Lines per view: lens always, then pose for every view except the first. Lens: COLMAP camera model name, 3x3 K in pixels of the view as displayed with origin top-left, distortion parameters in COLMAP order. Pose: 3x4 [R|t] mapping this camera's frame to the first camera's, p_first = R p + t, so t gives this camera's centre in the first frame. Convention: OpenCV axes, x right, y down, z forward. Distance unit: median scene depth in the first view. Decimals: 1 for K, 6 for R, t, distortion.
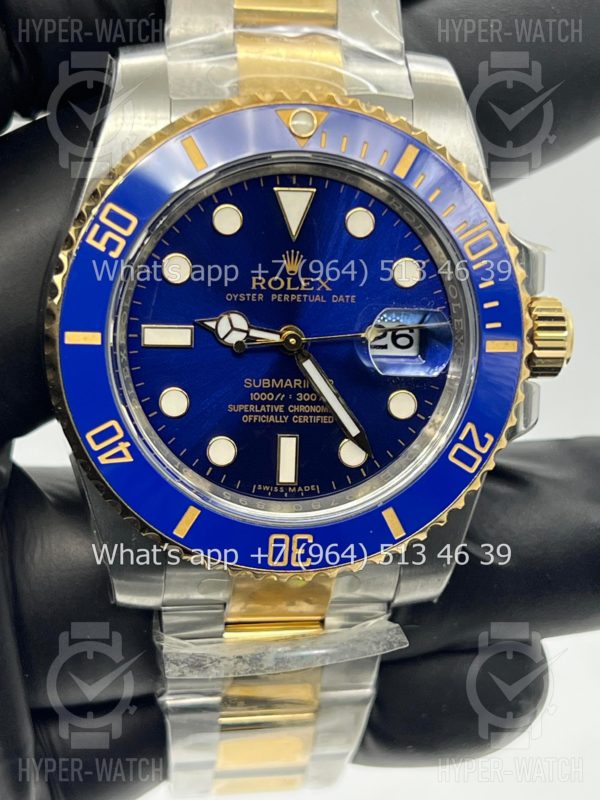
lens RADIAL K [[1888.8, 0, 292.6], [0, 1888.8, 396.6], [0, 0, 1]] dist [0.183966, 0.000000]
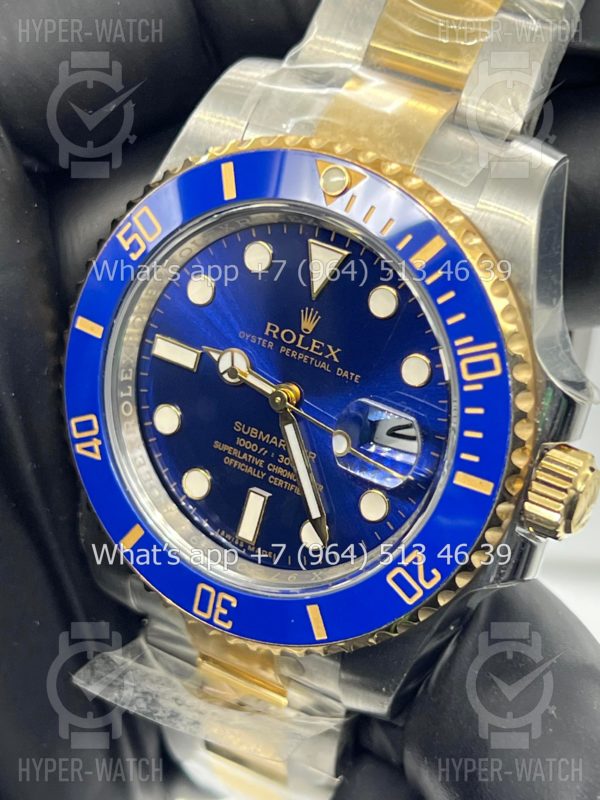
lens RADIAL K [[1888.8, 0, 299.6], [0, 1888.8, 403.2], [0, 0, 1]] dist [0.183966, 0.000000]
pose [[0.785755, 0.326854, -0.525125, 0.498873], [-0.302757, 0.943561, 0.134279, -0.155957], [0.539377, 0.053475, 0.840364, 0.213563]]
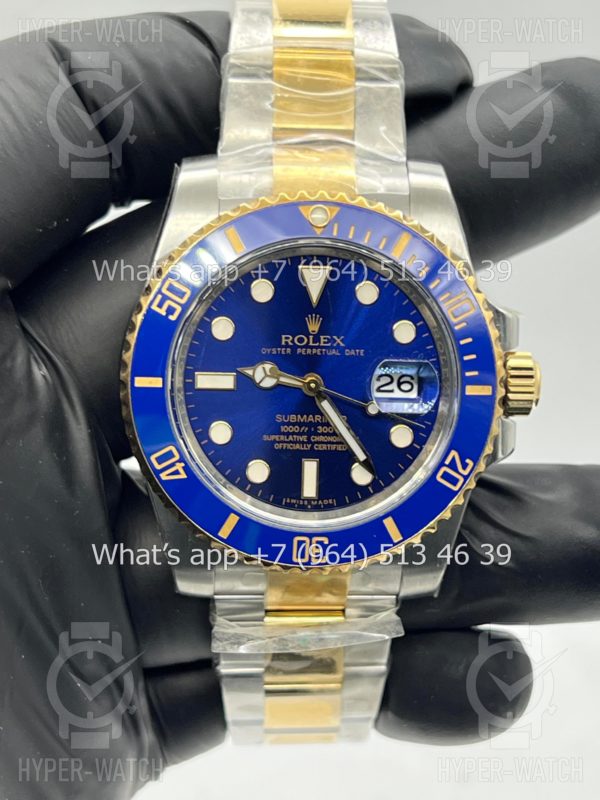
lens RADIAL K [[1888.8, 0, 302.1], [0, 1888.8, 404.0], [0, 0, 1]] dist [0.183966, 0.000000]
pose [[0.995401, 0.003775, -0.095720, 0.114212], [-0.006777, 0.999495, -0.031049, 0.022731], [0.095555, 0.031555, 0.994924, -0.268693]]
